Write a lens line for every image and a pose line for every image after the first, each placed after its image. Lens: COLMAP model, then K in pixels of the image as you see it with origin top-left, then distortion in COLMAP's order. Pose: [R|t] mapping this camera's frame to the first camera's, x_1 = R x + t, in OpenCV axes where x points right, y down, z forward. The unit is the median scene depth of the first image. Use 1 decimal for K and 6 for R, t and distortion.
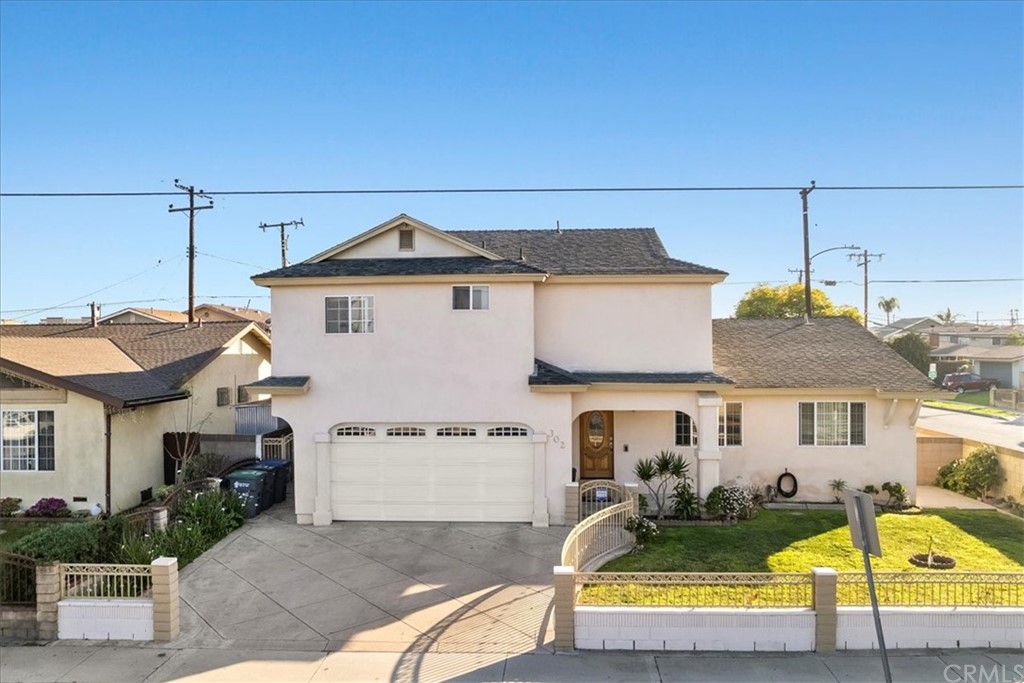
lens RADIAL K [[784.6, 0, 514.1], [0, 784.6, 339.2], [0, 0, 1]] dist [-0.050073, 0.006833]
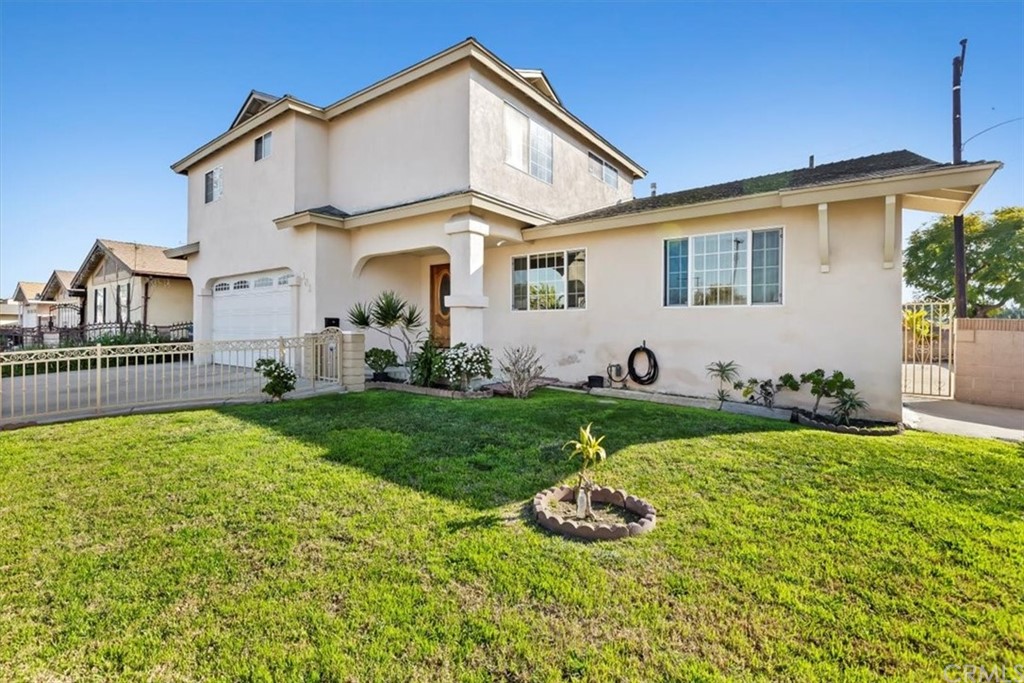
lens RADIAL K [[461.3, 0, 500.4], [0, 461.3, 328.5], [0, 0, 1]] dist [0.003022, 0.000061]
pose [[0.821420, 0.010603, -0.570225, 0.526952], [-0.009957, 0.999941, 0.004250, 0.172063], [0.570237, 0.002187, 0.821478, 0.672368]]
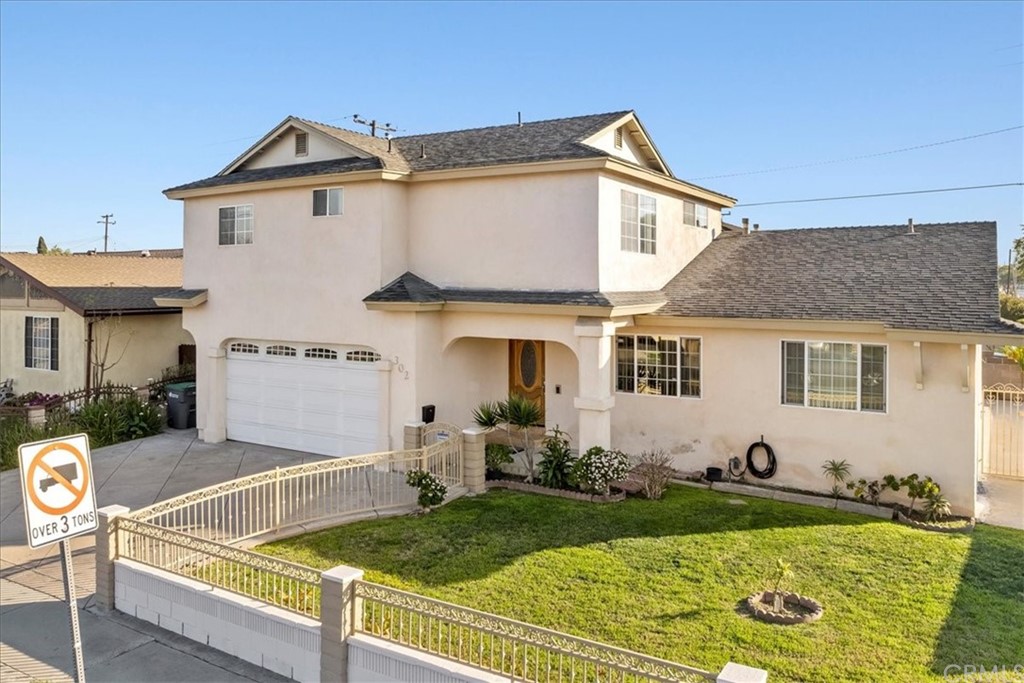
lens RADIAL K [[784.6, 0, 516.3], [0, 784.6, 281.3], [0, 0, 1]] dist [-0.050073, 0.006833]
pose [[0.881363, 0.006715, -0.472391, 0.537173], [-0.008774, 0.999959, -0.002156, 0.035791], [0.472358, 0.006045, 0.881386, 0.318594]]
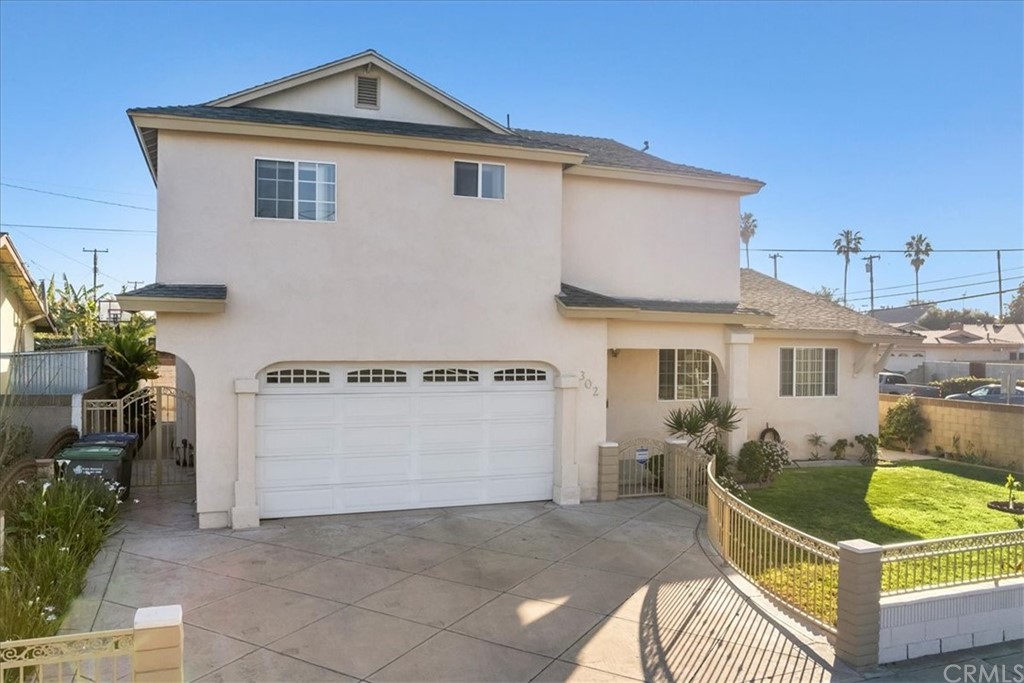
lens RADIAL K [[784.6, 0, 506.3], [0, 784.6, 342.4], [0, 0, 1]] dist [-0.050073, 0.006833]
pose [[0.916189, 0.012606, 0.400549, -0.301542], [-0.015106, 0.999881, 0.003085, 0.085751], [-0.400462, -0.008877, 0.916270, 0.351132]]
